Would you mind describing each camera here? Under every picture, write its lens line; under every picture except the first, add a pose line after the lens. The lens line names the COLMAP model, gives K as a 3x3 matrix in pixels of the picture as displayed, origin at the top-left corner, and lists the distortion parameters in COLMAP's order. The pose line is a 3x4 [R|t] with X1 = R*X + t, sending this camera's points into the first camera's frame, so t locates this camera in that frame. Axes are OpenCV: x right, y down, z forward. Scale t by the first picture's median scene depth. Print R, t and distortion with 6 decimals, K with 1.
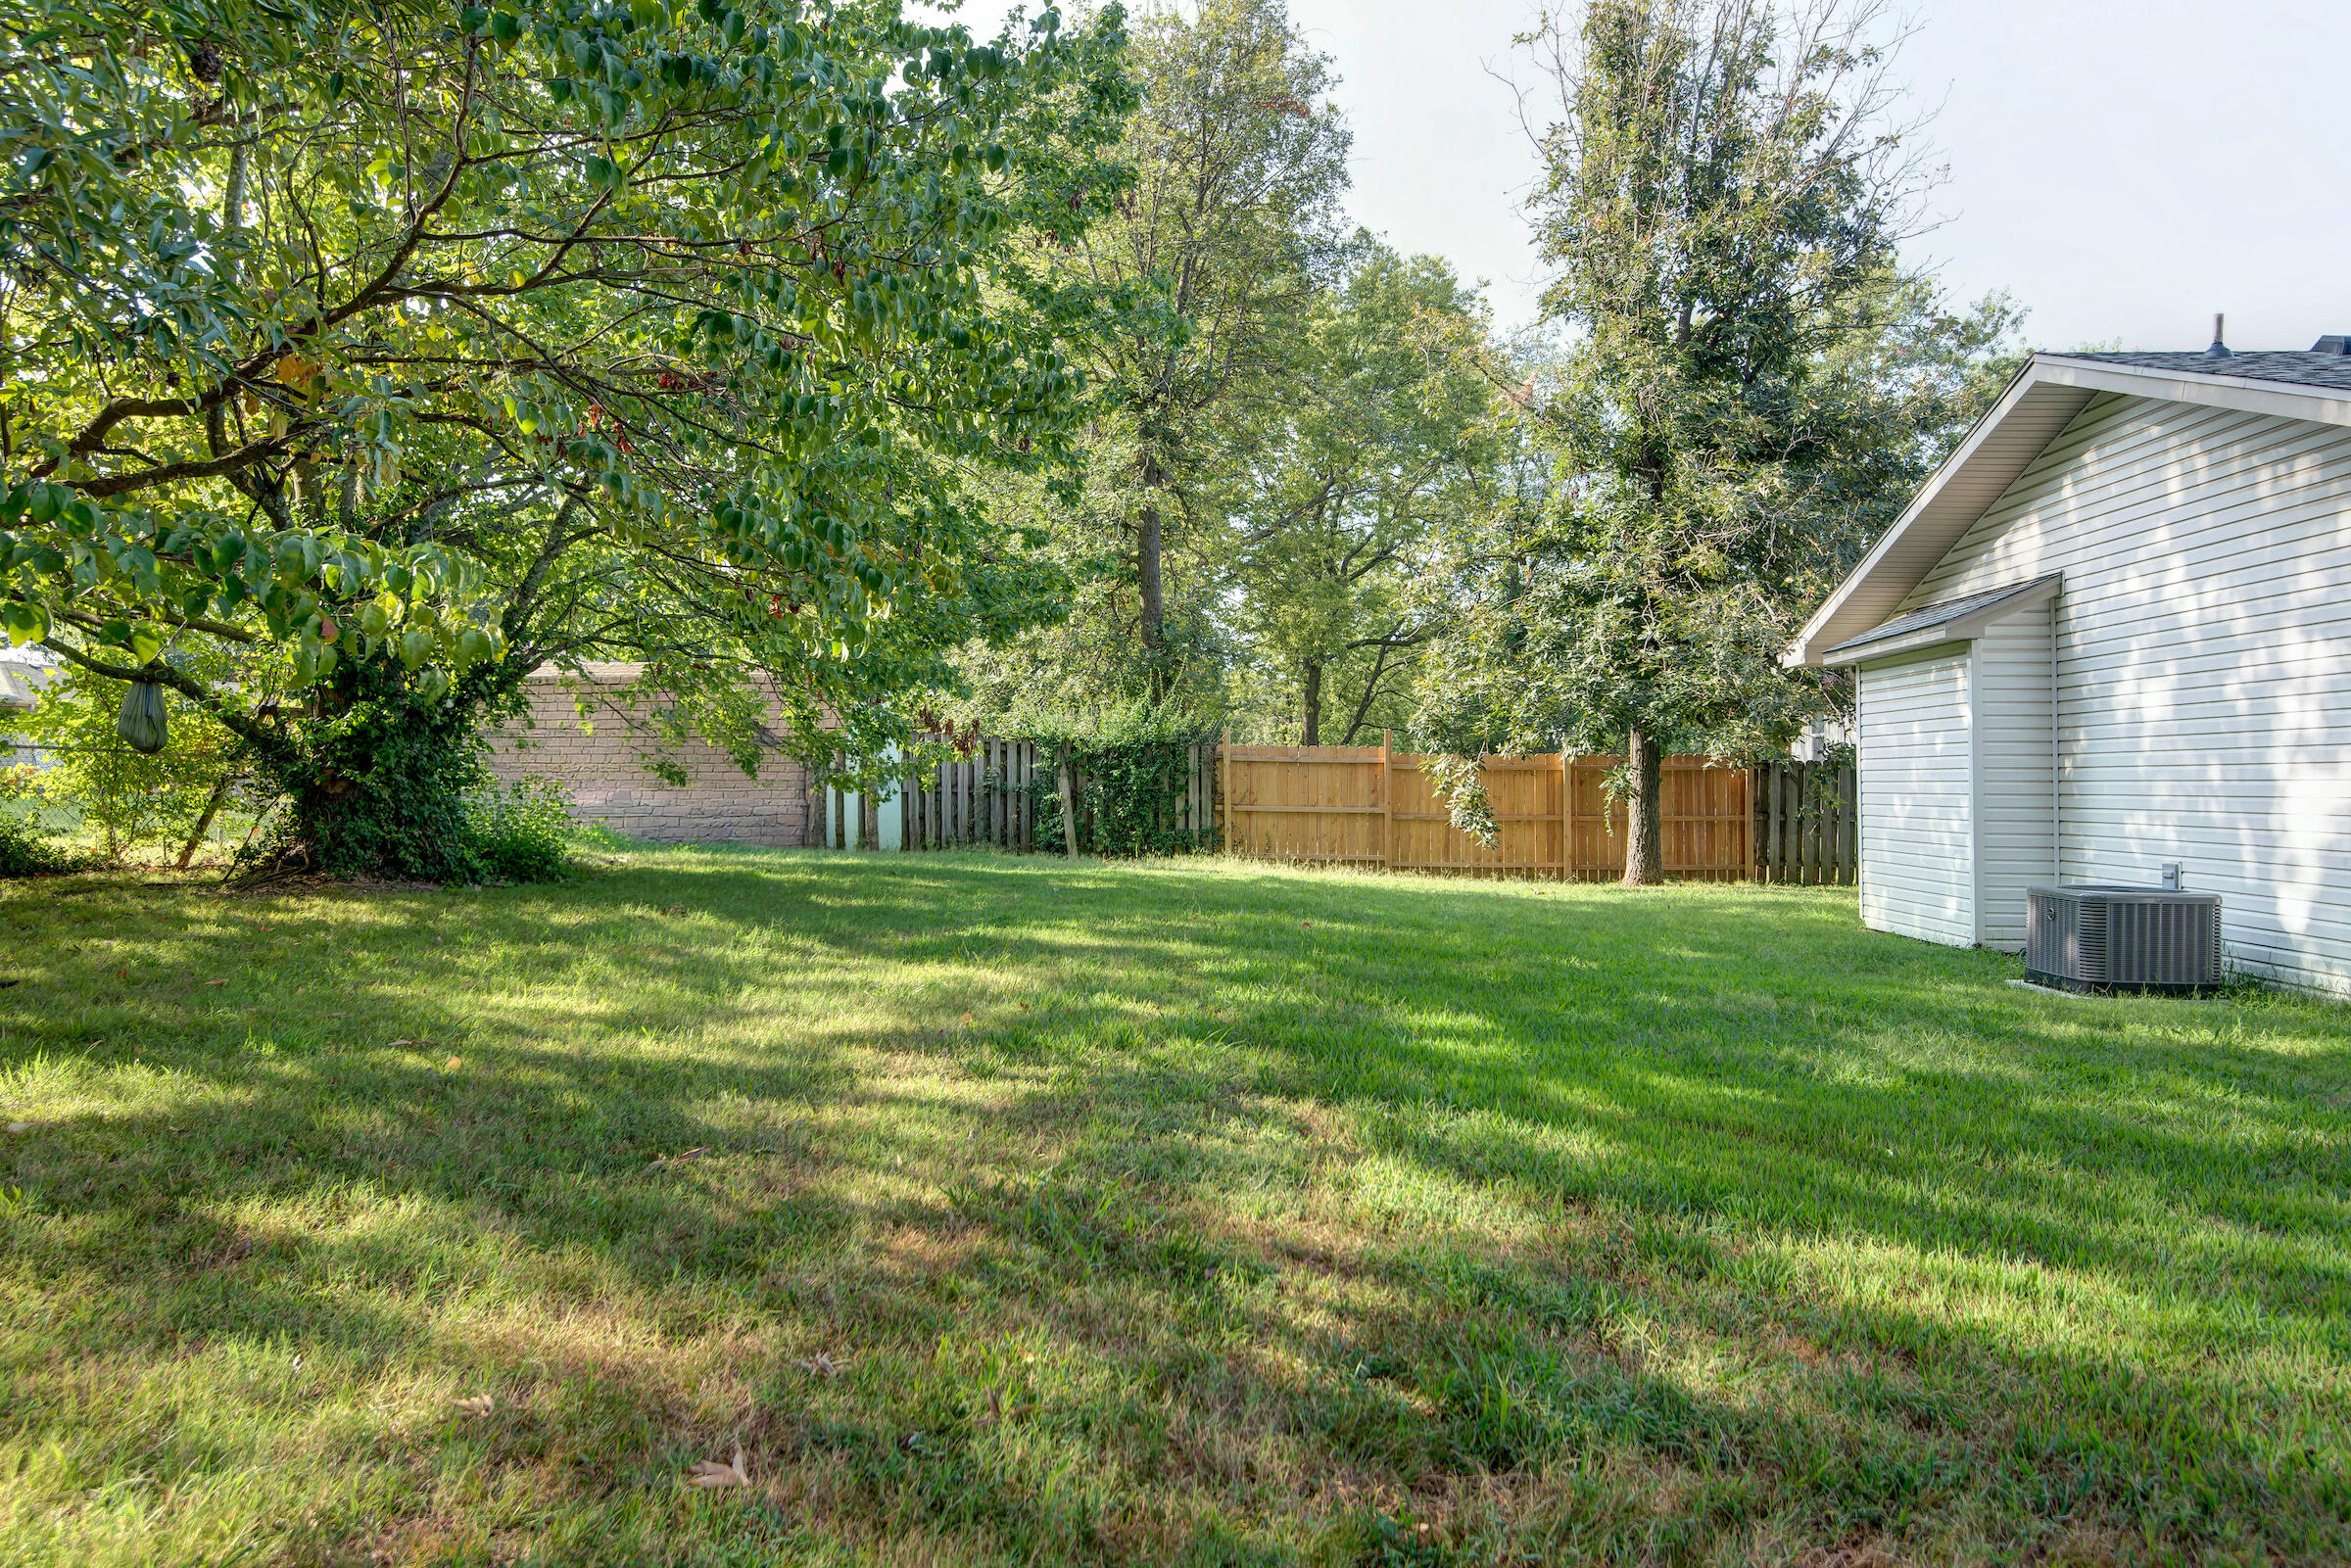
lens RADIAL K [[1575.3, 0, 1175.1], [0, 1575.3, 783.8], [0, 0, 1]] dist [-0.001223, -0.000328]
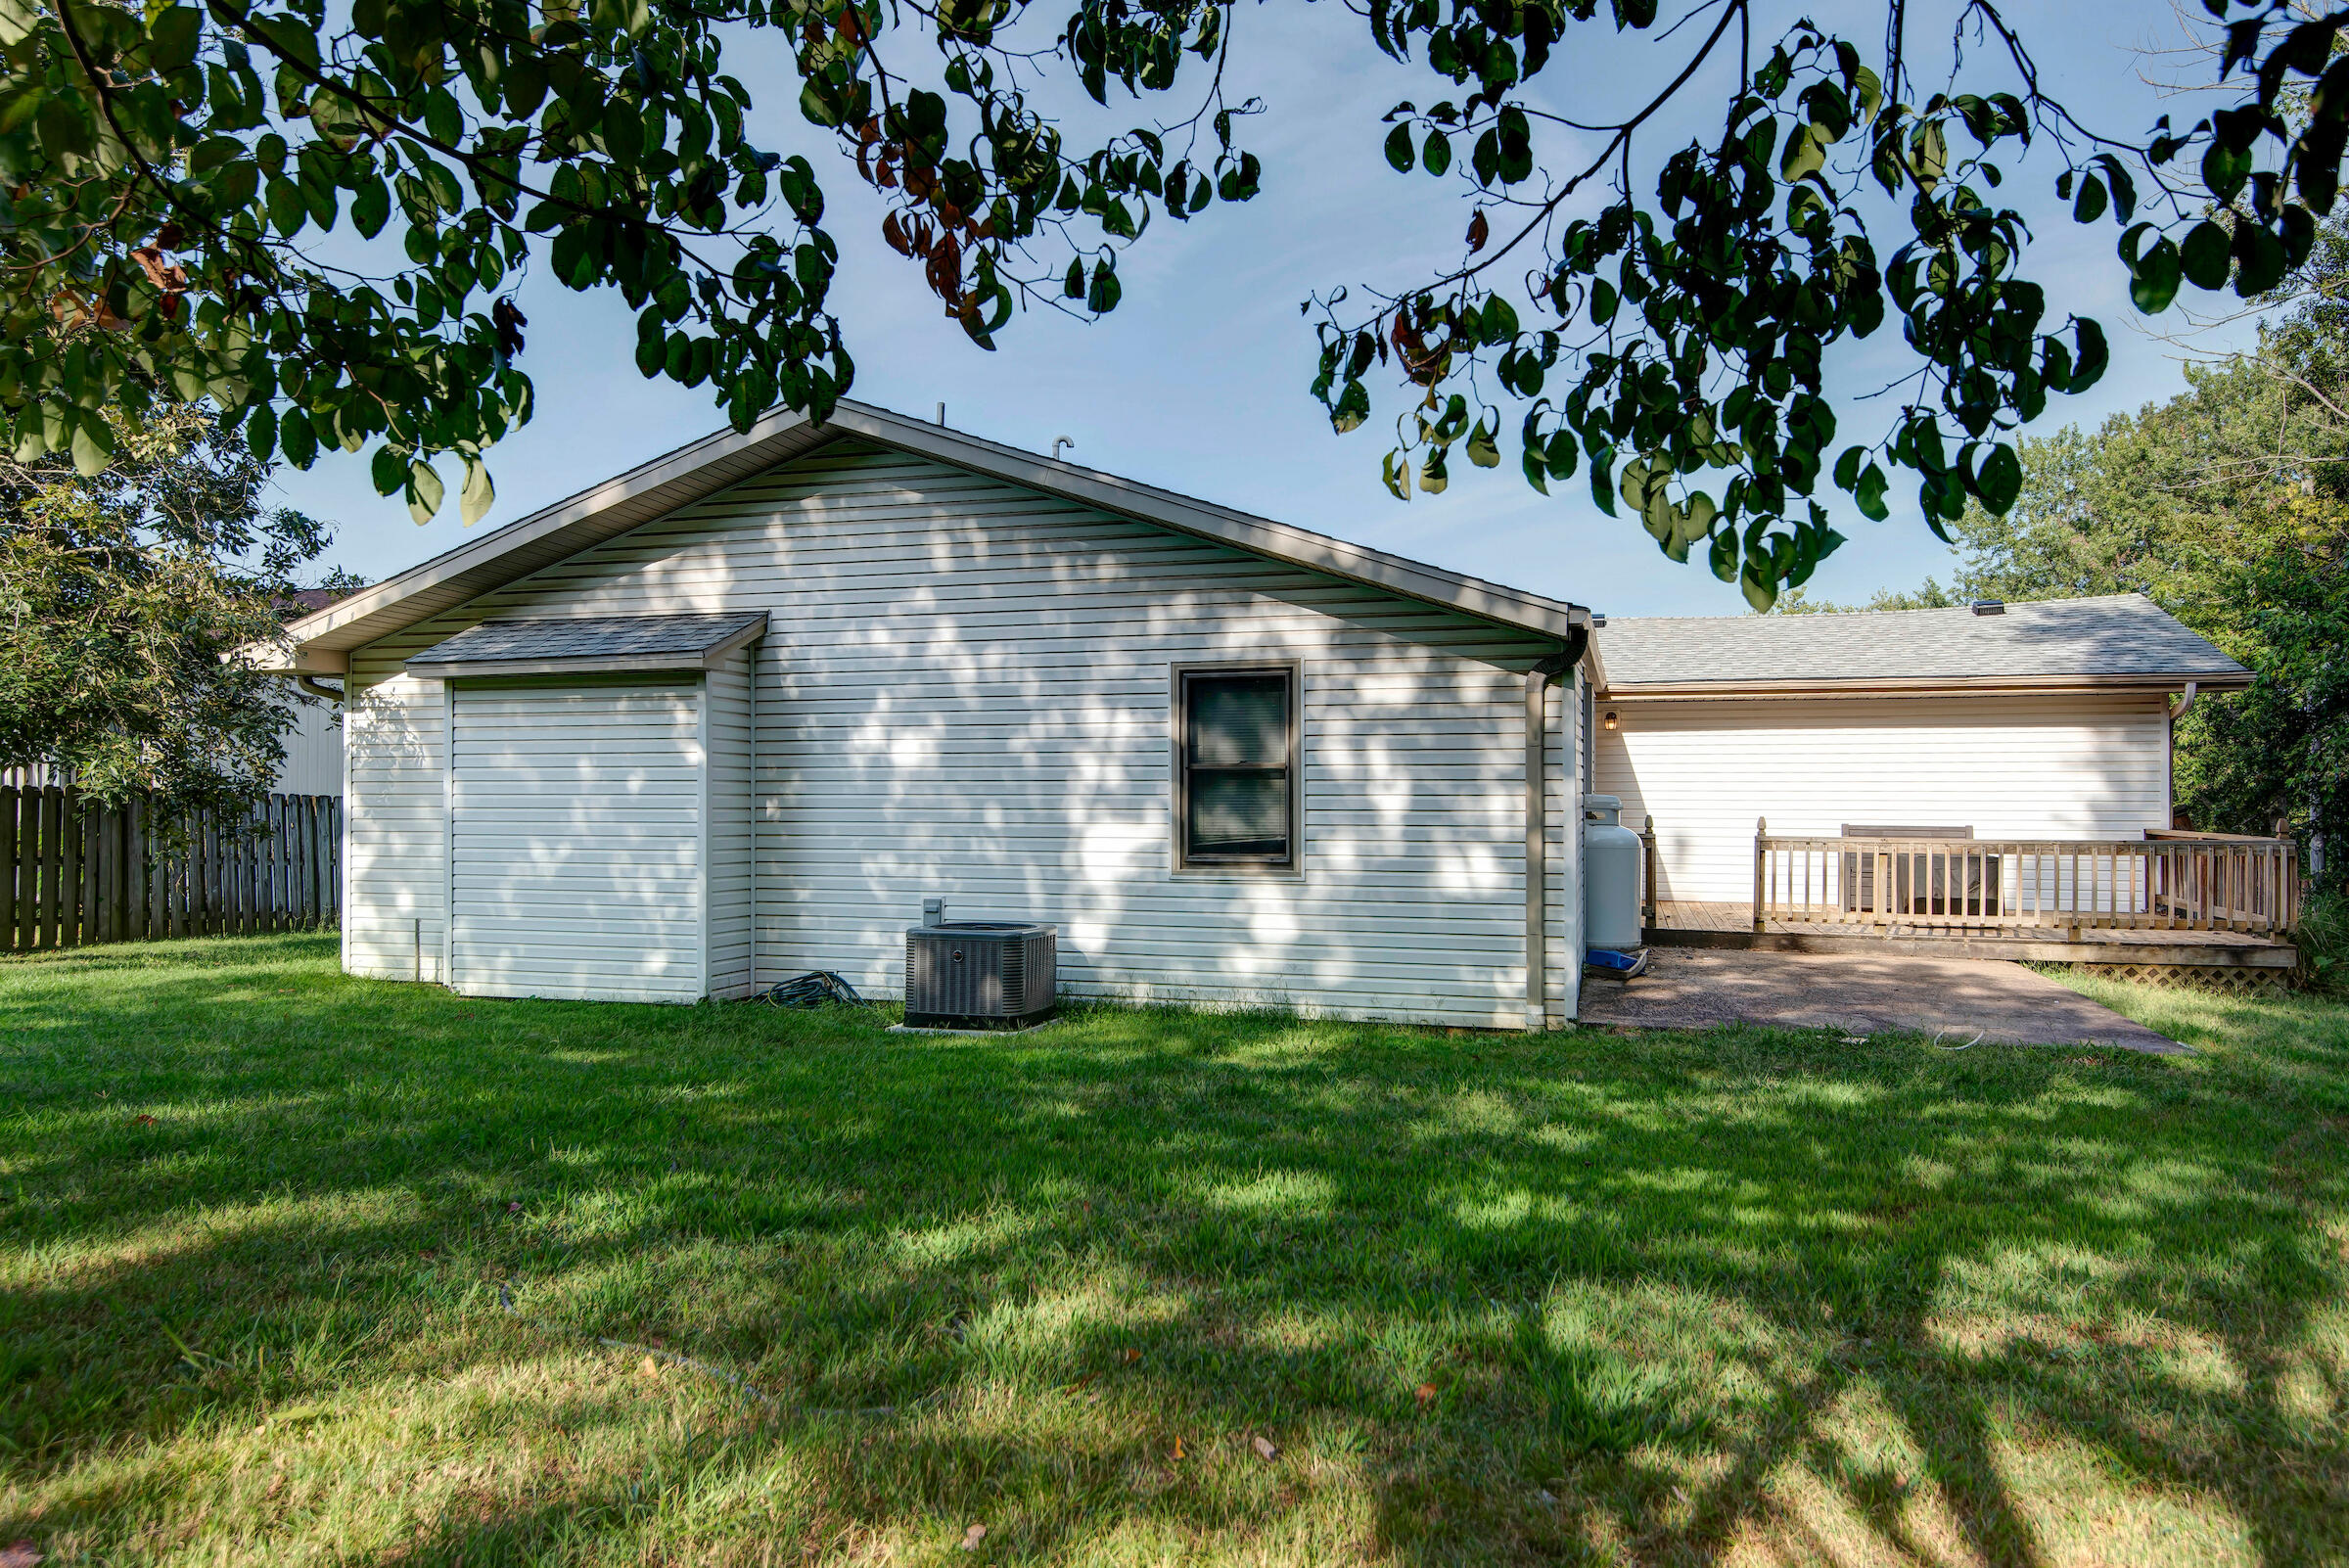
lens RADIAL K [[1574.1, 0, 1176.9], [0, 1574.1, 790.2], [0, 0, 1]] dist [-0.001223, -0.000328]
pose [[0.255350, 0.007124, 0.966823, -0.374162], [-0.001789, 0.999975, -0.006896, -0.017213], [-0.966847, 0.000032, 0.255356, 0.561331]]
